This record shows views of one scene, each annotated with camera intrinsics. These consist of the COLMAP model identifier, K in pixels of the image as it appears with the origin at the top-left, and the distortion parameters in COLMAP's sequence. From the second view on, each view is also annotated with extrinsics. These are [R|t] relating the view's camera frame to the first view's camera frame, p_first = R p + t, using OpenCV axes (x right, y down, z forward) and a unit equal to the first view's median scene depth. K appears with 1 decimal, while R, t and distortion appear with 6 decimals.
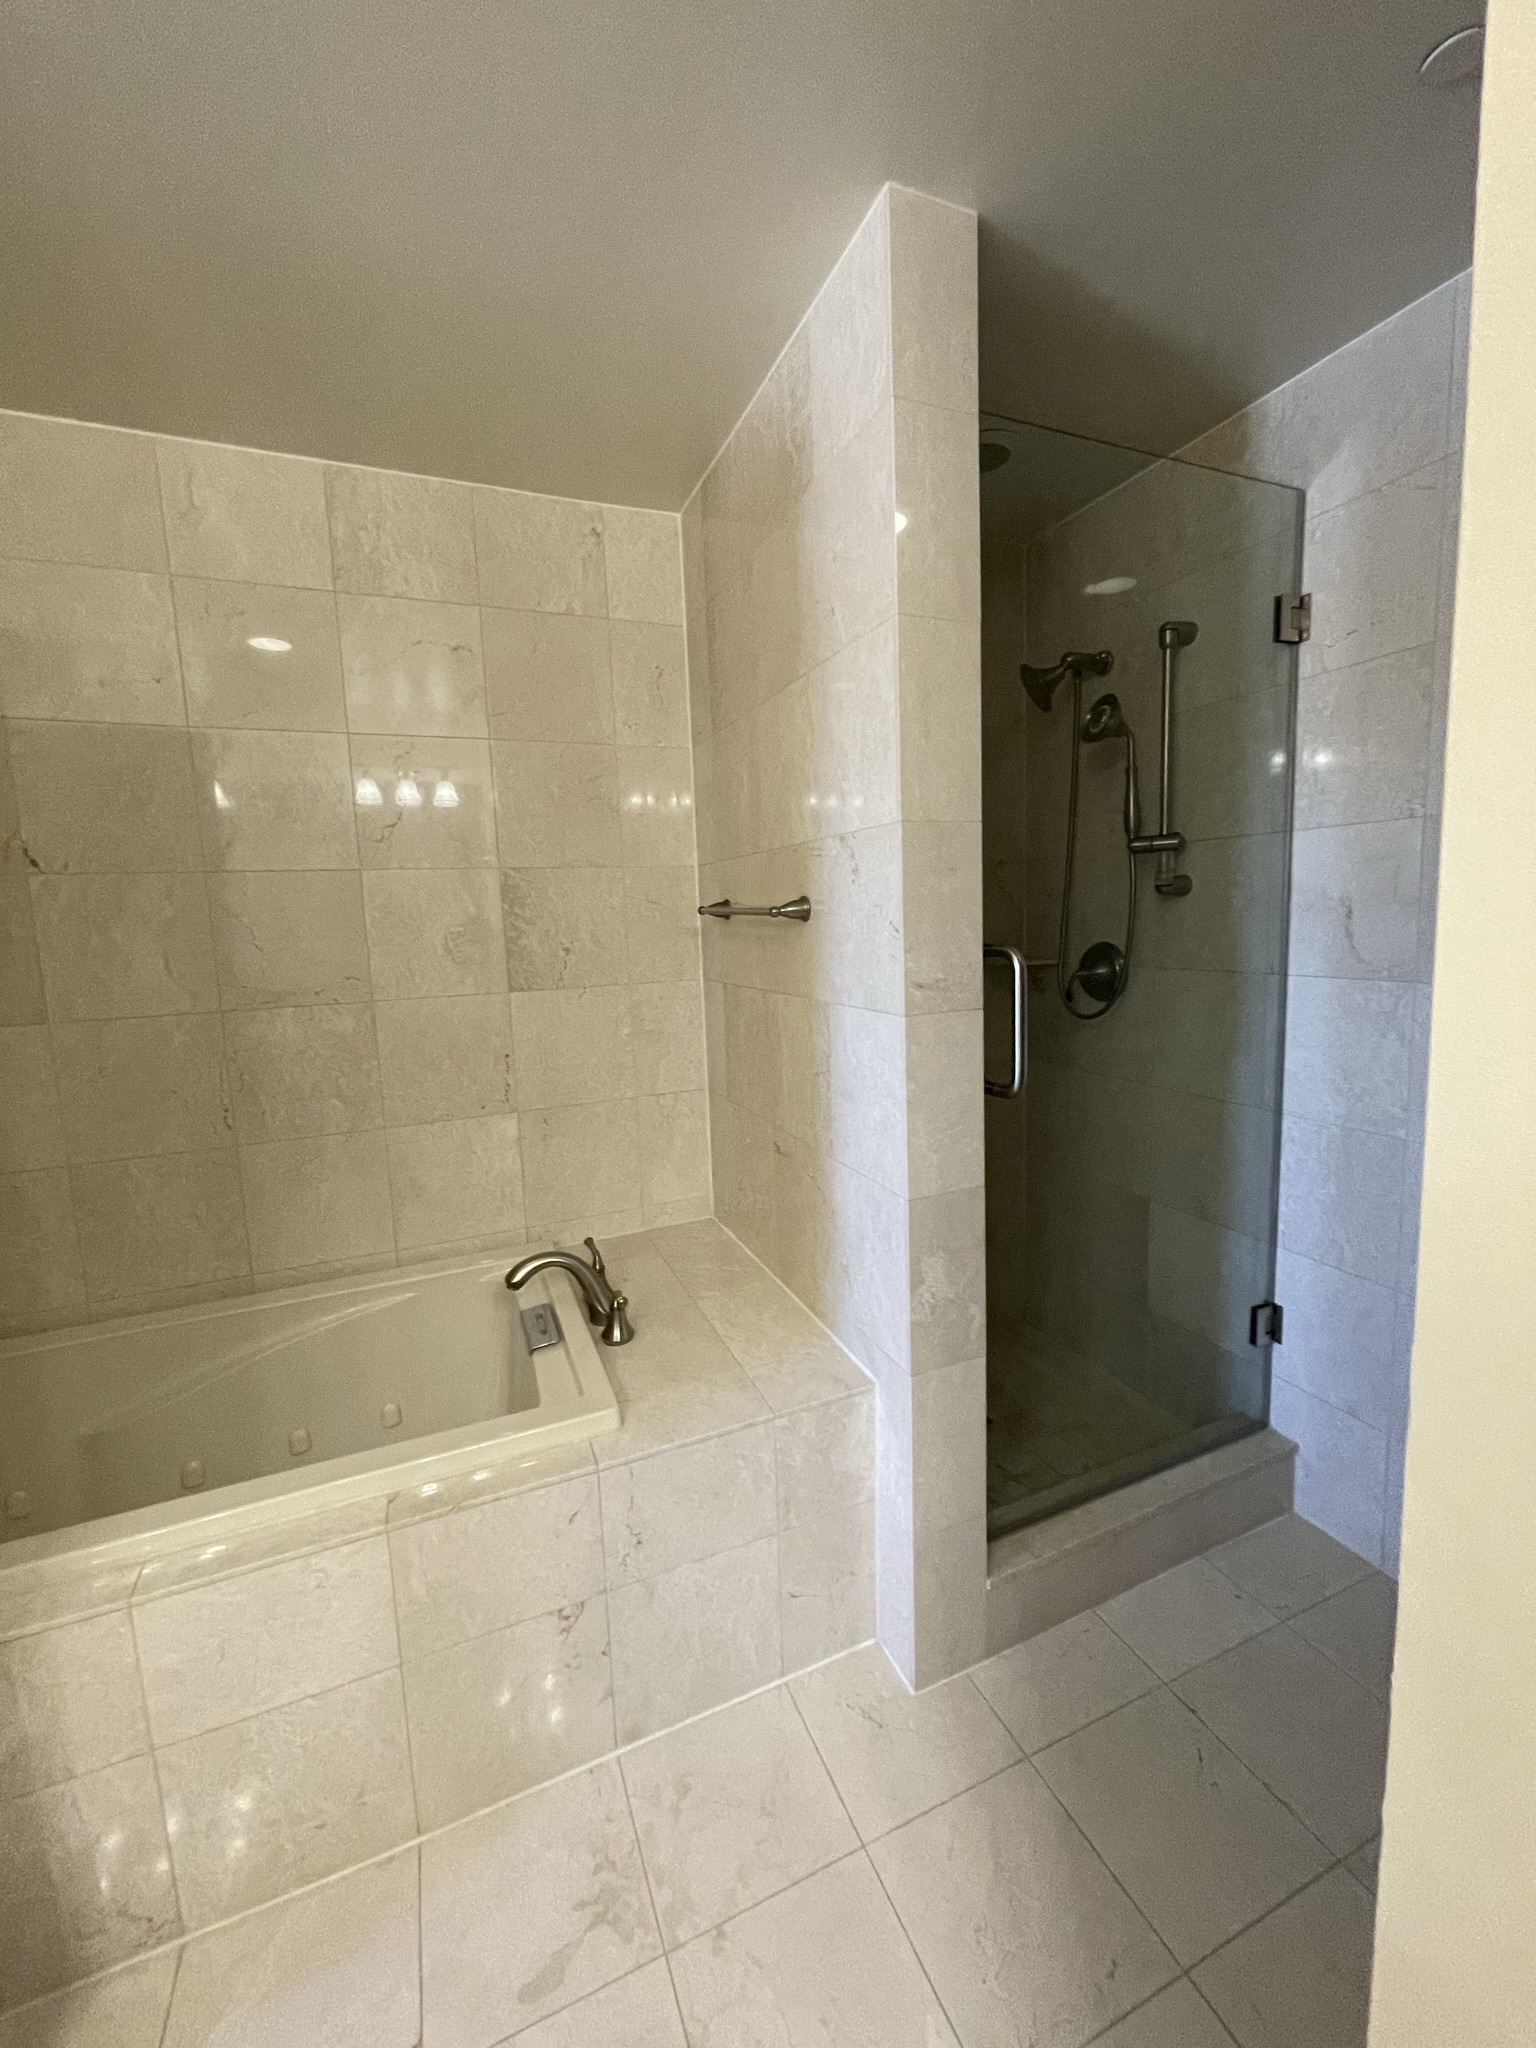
lens RADIAL K [[821.9, 0, 768.8], [0, 821.9, 1014.6], [0, 0, 1]] dist [-0.008275, 0.002534]
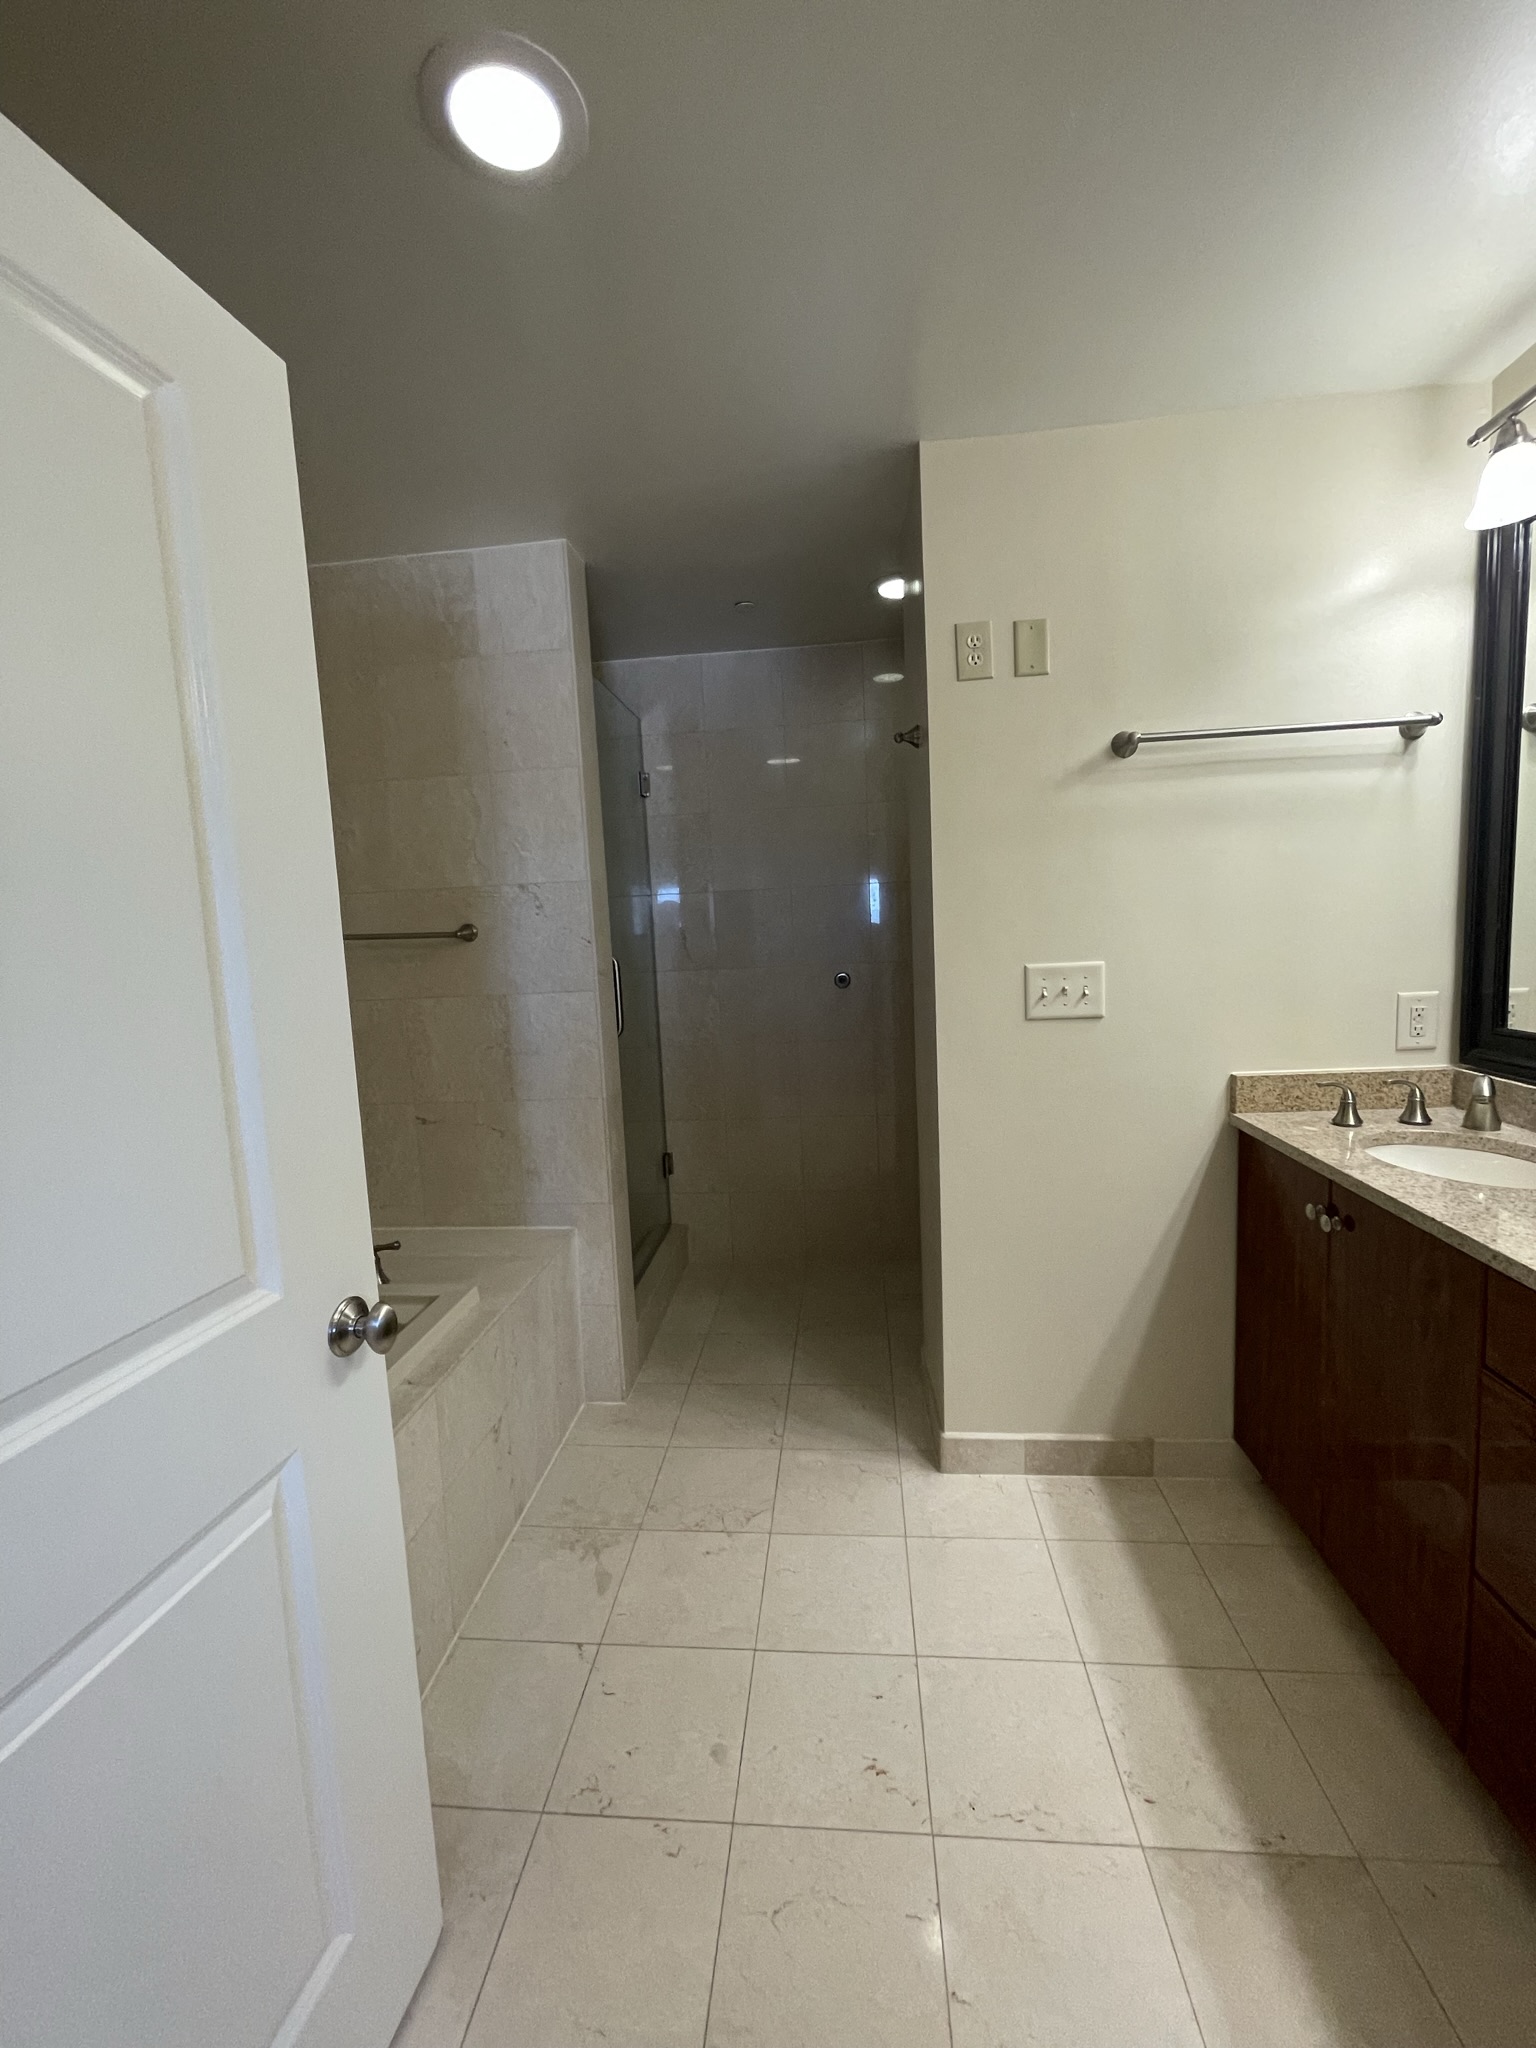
lens RADIAL K [[821.9, 0, 774.5], [0, 821.9, 1019.2], [0, 0, 1]] dist [-0.008275, 0.002534]
pose [[0.475682, -0.083689, 0.875627, -0.982530], [0.137086, 0.990354, 0.020183, 0.065144], [-0.868869, 0.110435, 0.482566, -0.136729]]
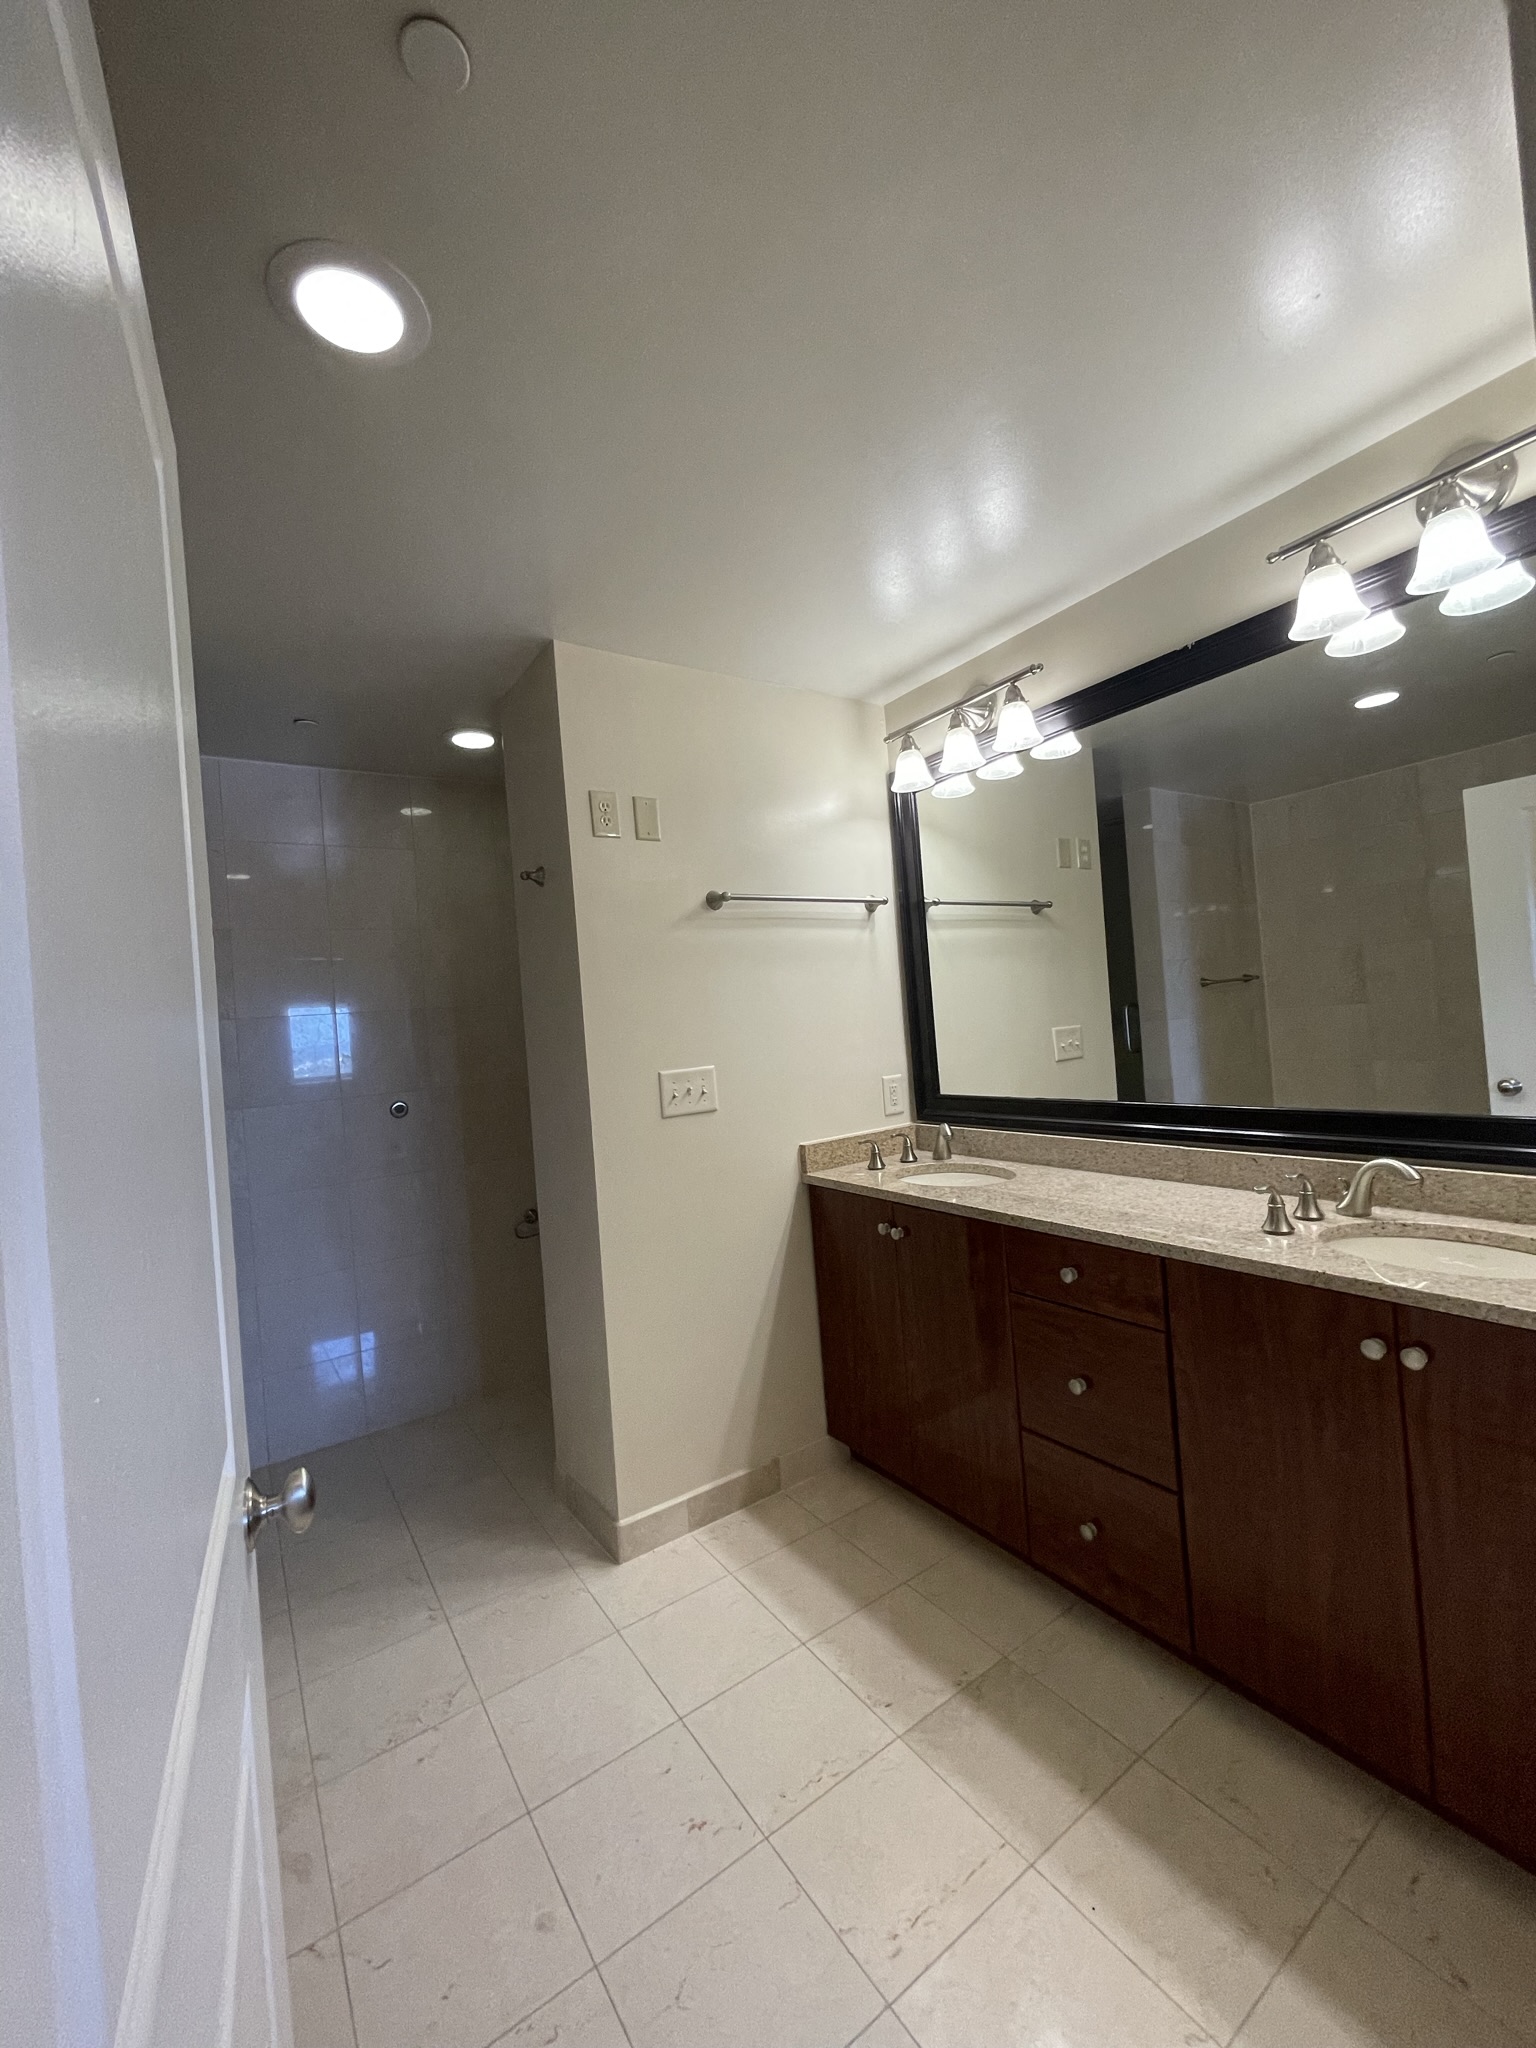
lens RADIAL K [[821.9, 0, 775.3], [0, 821.9, 1018.4], [0, 0, 1]] dist [-0.008275, 0.002534]
pose [[-0.195056, 0.056392, 0.979170, -1.202684], [0.202792, 0.979091, -0.015991, 0.033322], [-0.959598, 0.195448, -0.202414, 0.200390]]
